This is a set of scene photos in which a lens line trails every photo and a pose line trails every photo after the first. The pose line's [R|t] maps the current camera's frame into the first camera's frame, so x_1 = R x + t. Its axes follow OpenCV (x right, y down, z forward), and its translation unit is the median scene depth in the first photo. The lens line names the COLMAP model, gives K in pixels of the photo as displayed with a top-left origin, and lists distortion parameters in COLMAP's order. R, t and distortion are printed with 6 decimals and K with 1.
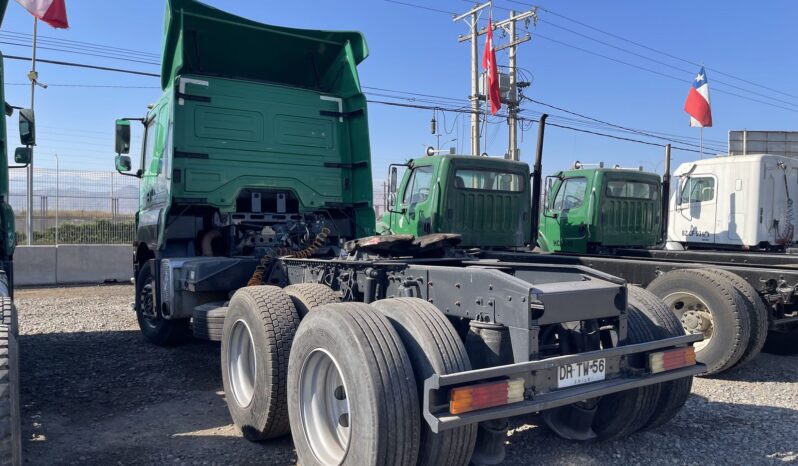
lens RADIAL K [[612.3, 0, 399.0], [0, 612.3, 233.0], [0, 0, 1]] dist [0.041852, -0.005172]
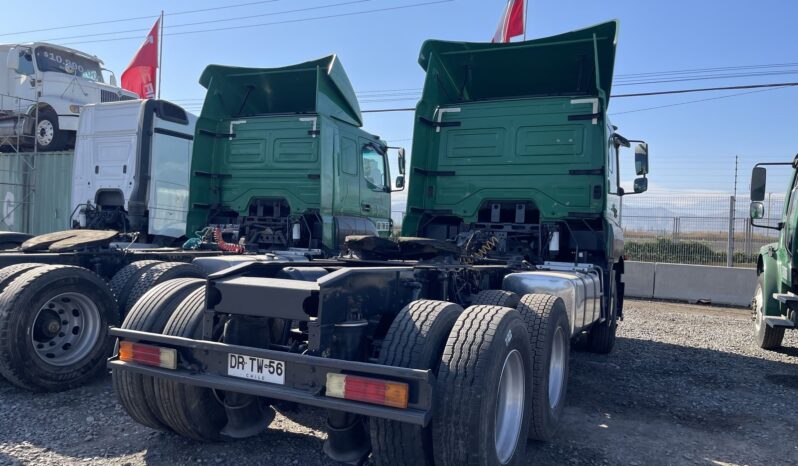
lens RADIAL K [[612.3, 0, 399.0], [0, 612.3, 233.0], [0, 0, 1]] dist [0.041852, -0.005172]
pose [[0.505181, 0.015021, -0.862883, 0.598610], [-0.047462, 0.998819, -0.010399, 0.003465], [0.861707, 0.046208, 0.505297, 0.325001]]
